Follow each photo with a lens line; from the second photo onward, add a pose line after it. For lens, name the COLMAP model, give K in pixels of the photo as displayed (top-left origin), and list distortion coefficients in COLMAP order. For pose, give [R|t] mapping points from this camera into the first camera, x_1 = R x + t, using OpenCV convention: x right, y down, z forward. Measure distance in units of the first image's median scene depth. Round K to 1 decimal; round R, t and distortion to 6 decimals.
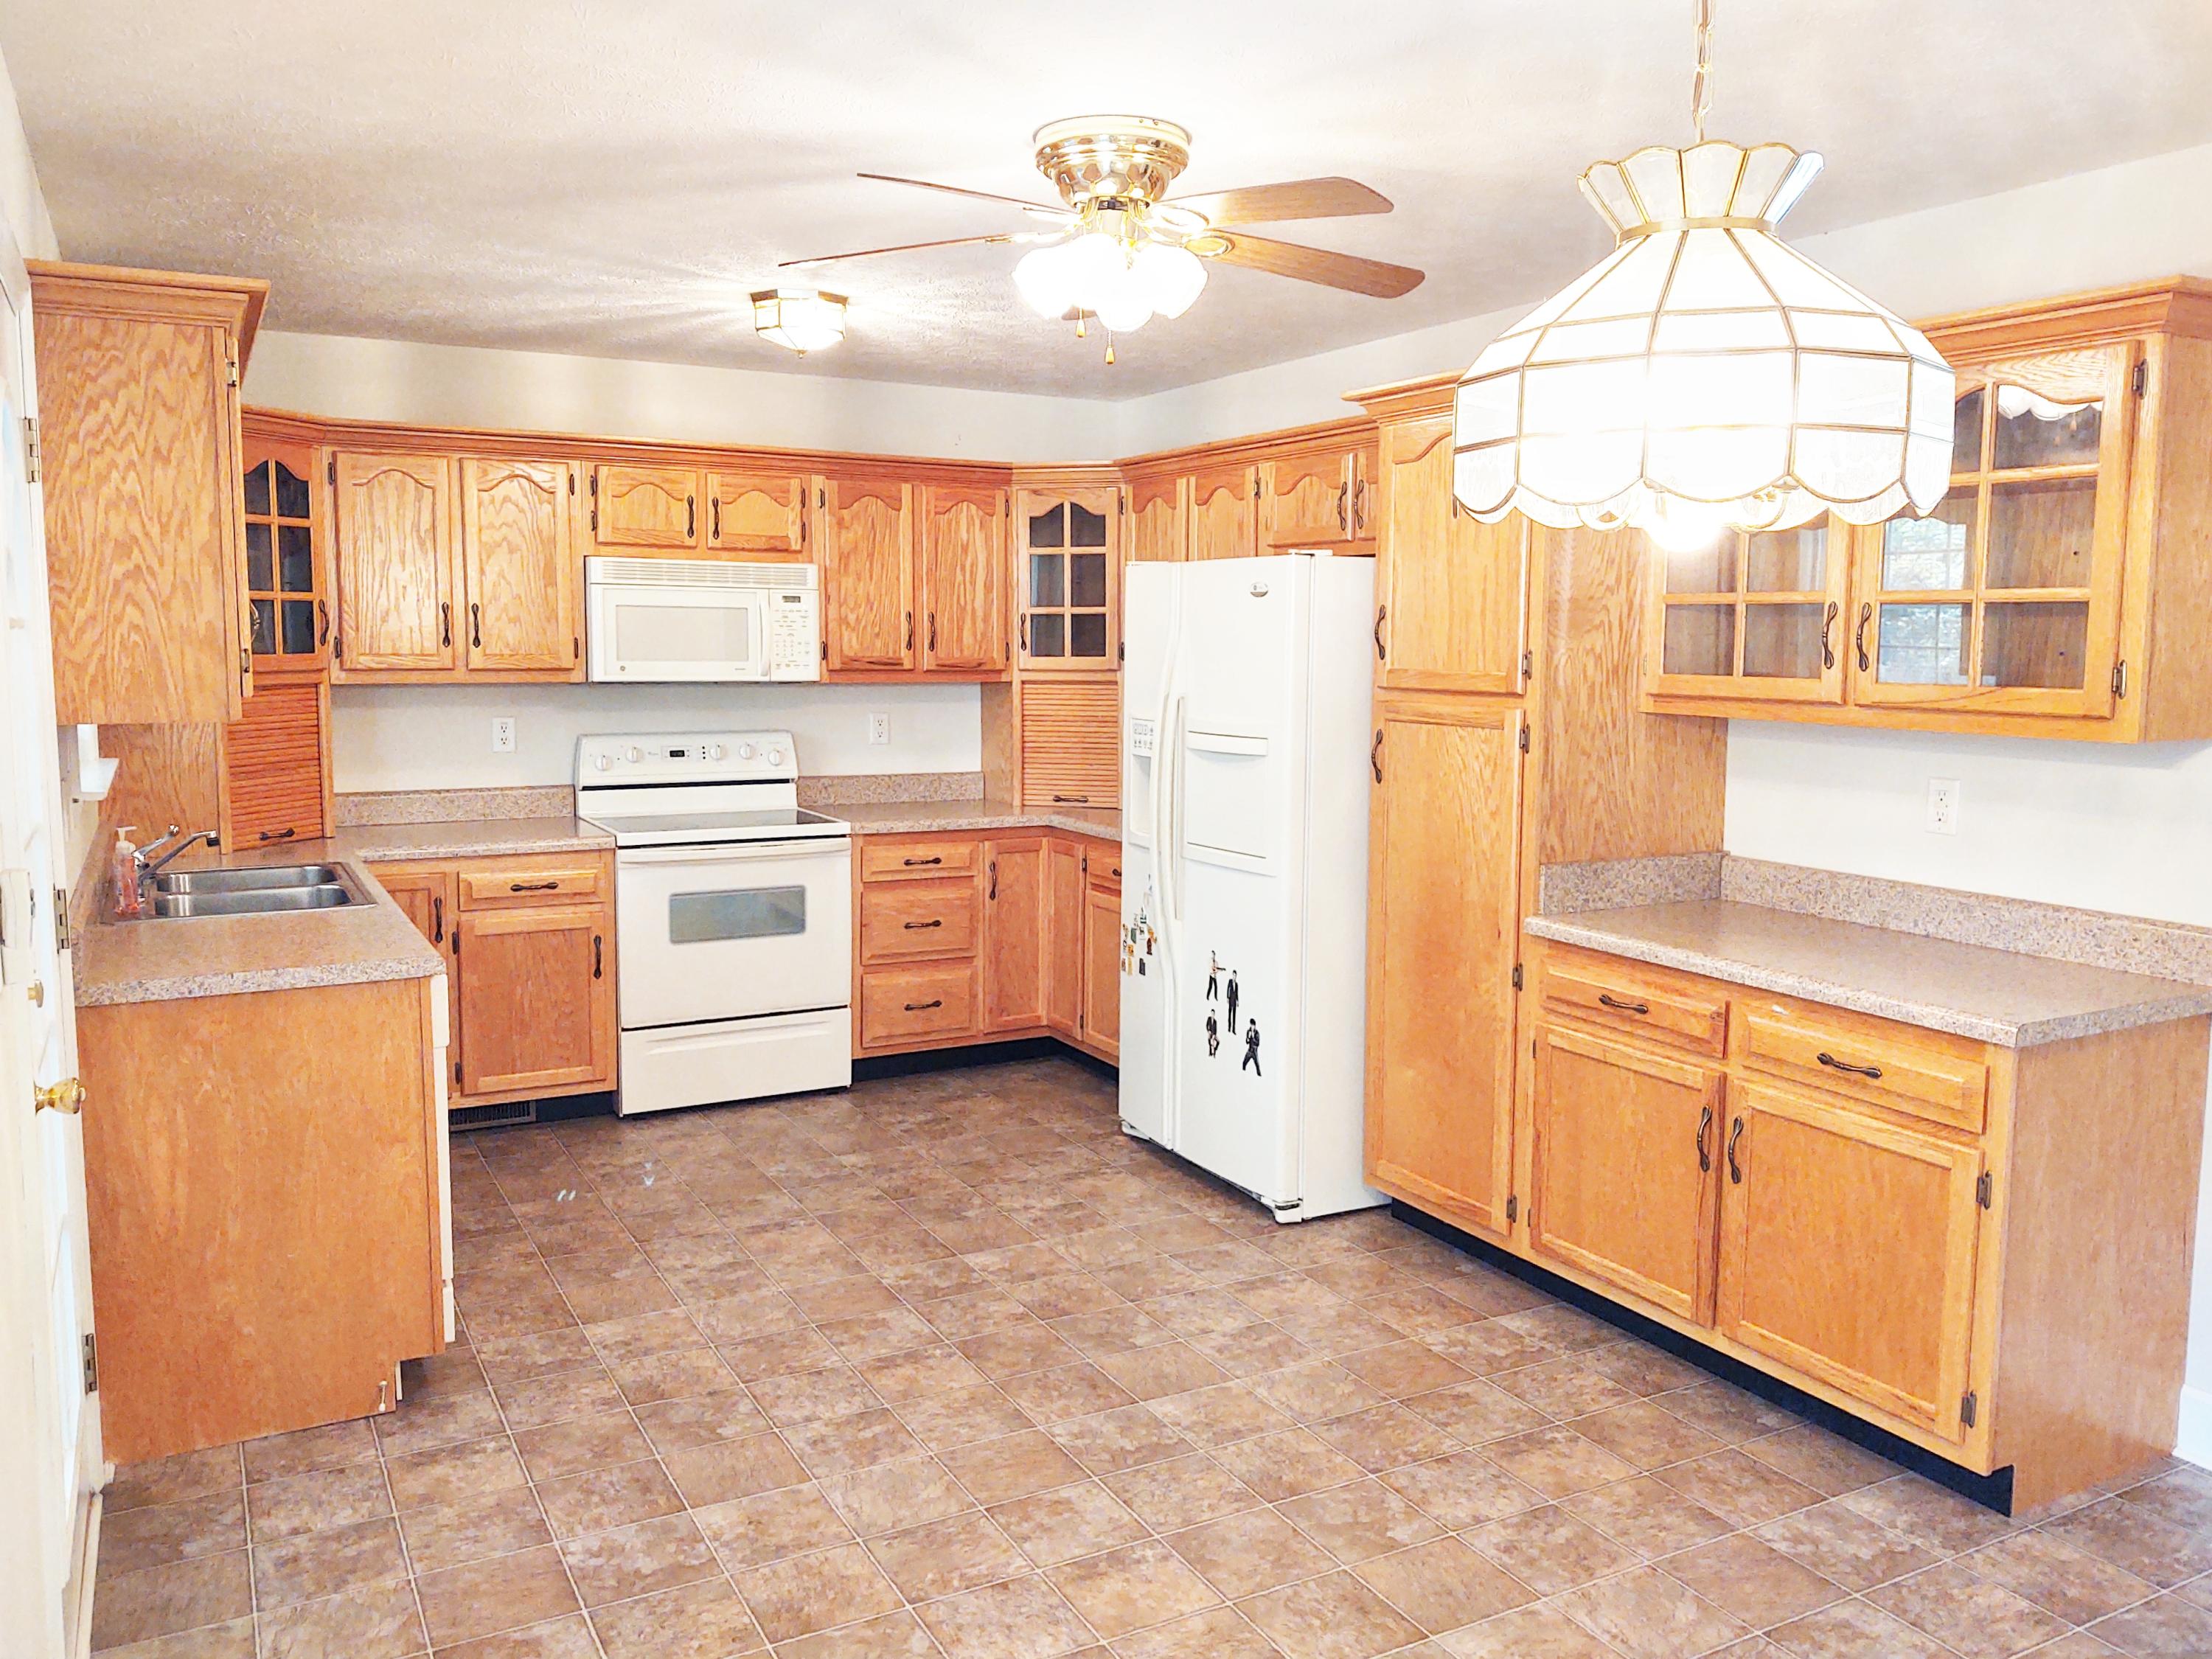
lens RADIAL K [[1696.0, 0, 1085.3], [0, 1696.0, 830.1], [0, 0, 1]] dist [0.057679, -0.098451]
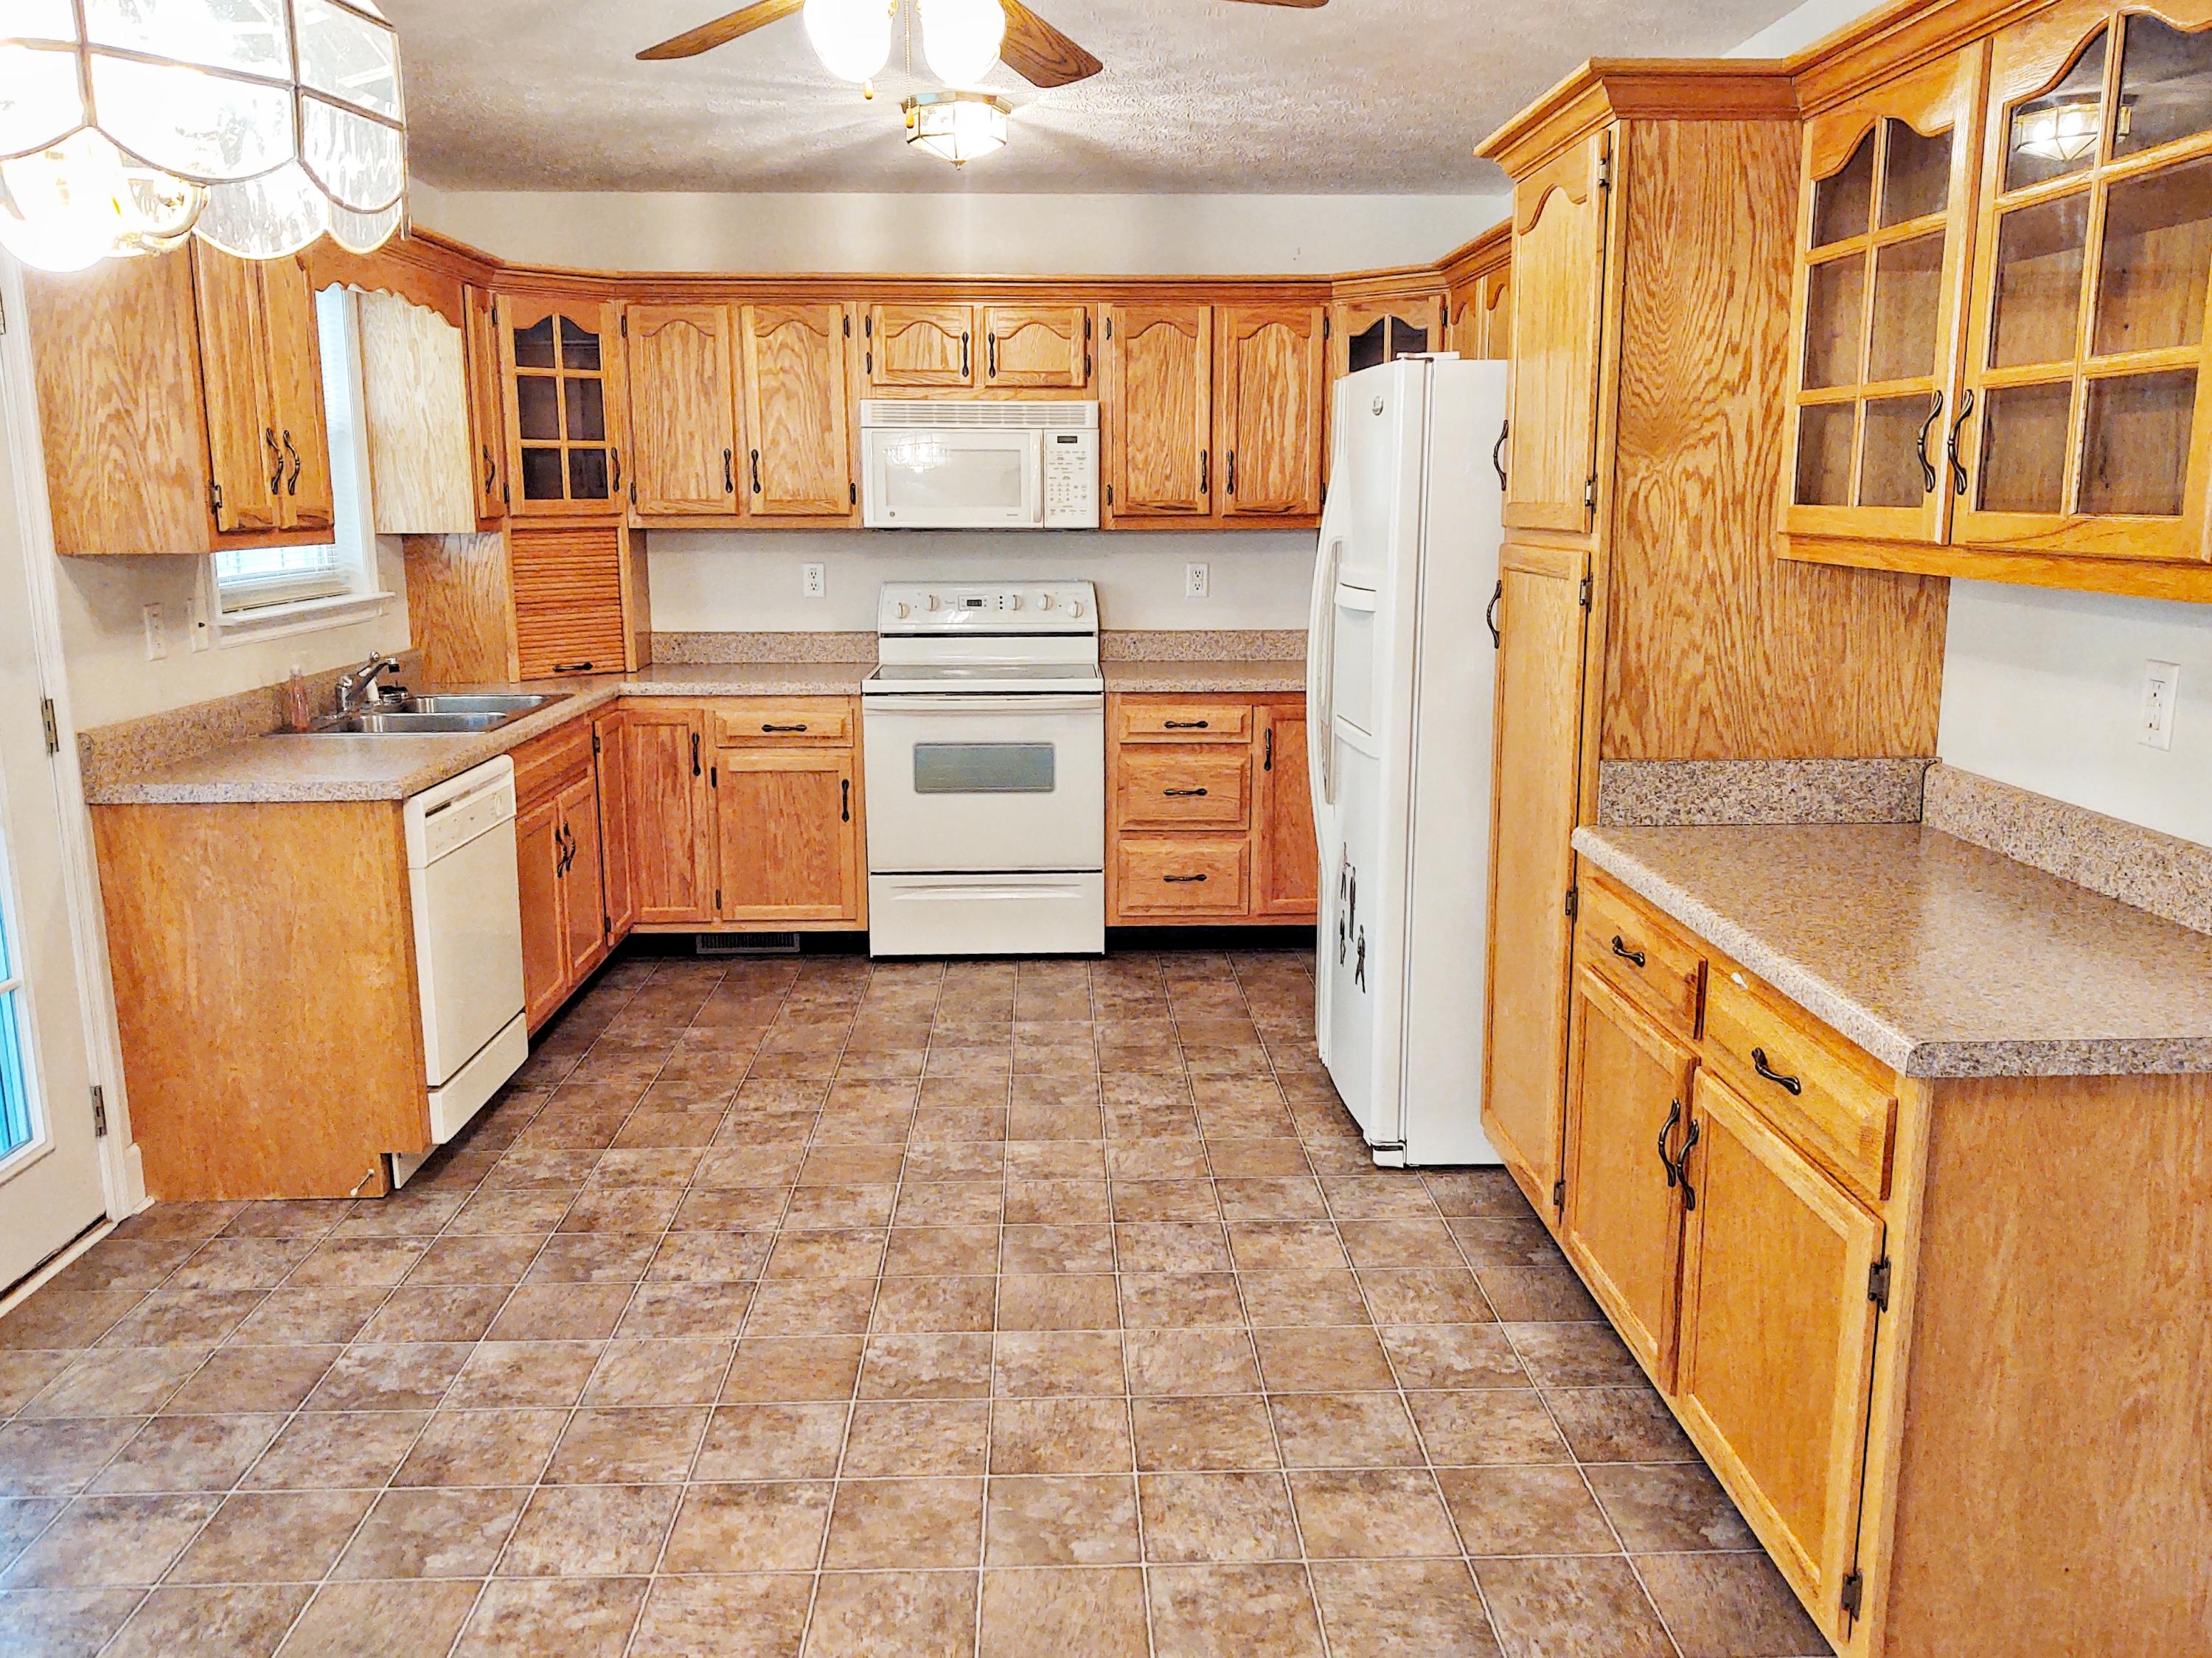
lens RADIAL K [[1695.9, 0, 1085.3], [0, 1695.9, 829.6], [0, 0, 1]] dist [0.057679, -0.098451]
pose [[0.894197, 0.077305, -0.440949, 0.311641], [-0.041403, 0.995037, 0.090485, -0.006300], [0.445756, -0.062654, 0.892959, 0.167350]]
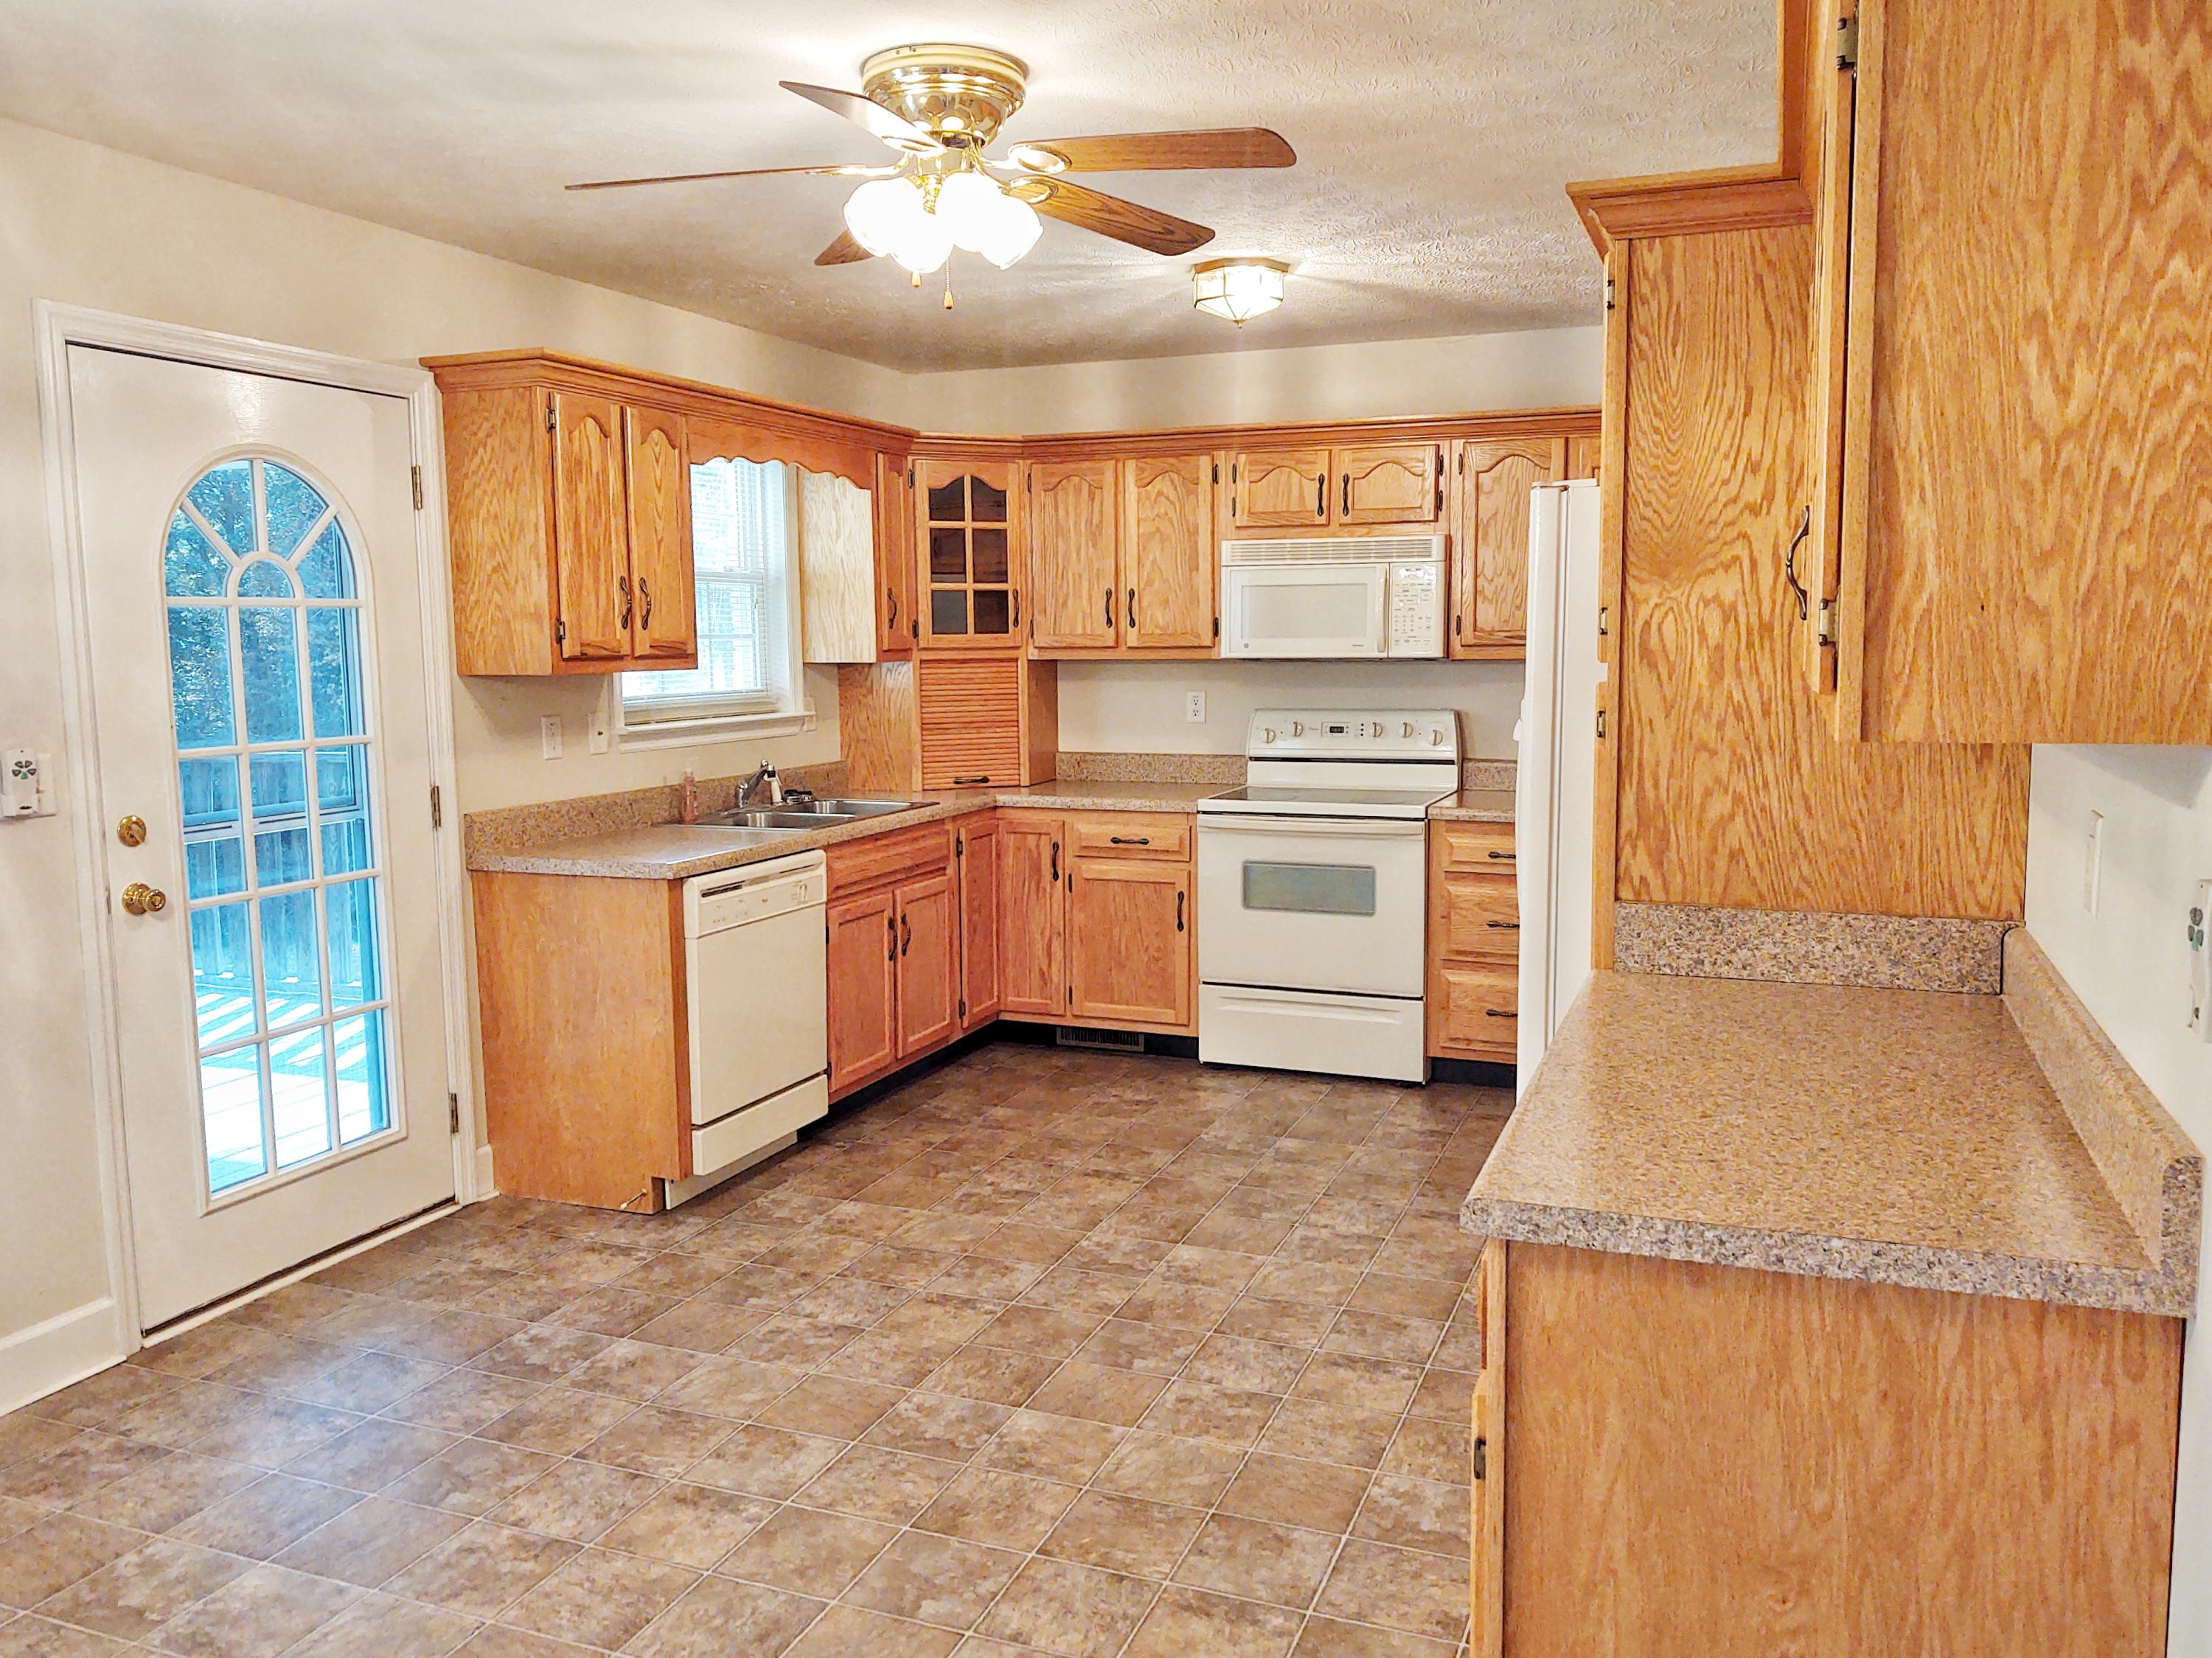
lens RADIAL K [[1666.2, 0, 1106.0], [0, 1666.2, 829.0], [0, 0, 1]] dist [0.155458, -0.353970]
pose [[0.644712, 0.078087, -0.760427, 0.520298], [-0.075041, 0.996429, 0.038700, -0.016491], [0.760734, 0.032113, 0.648269, 0.291688]]
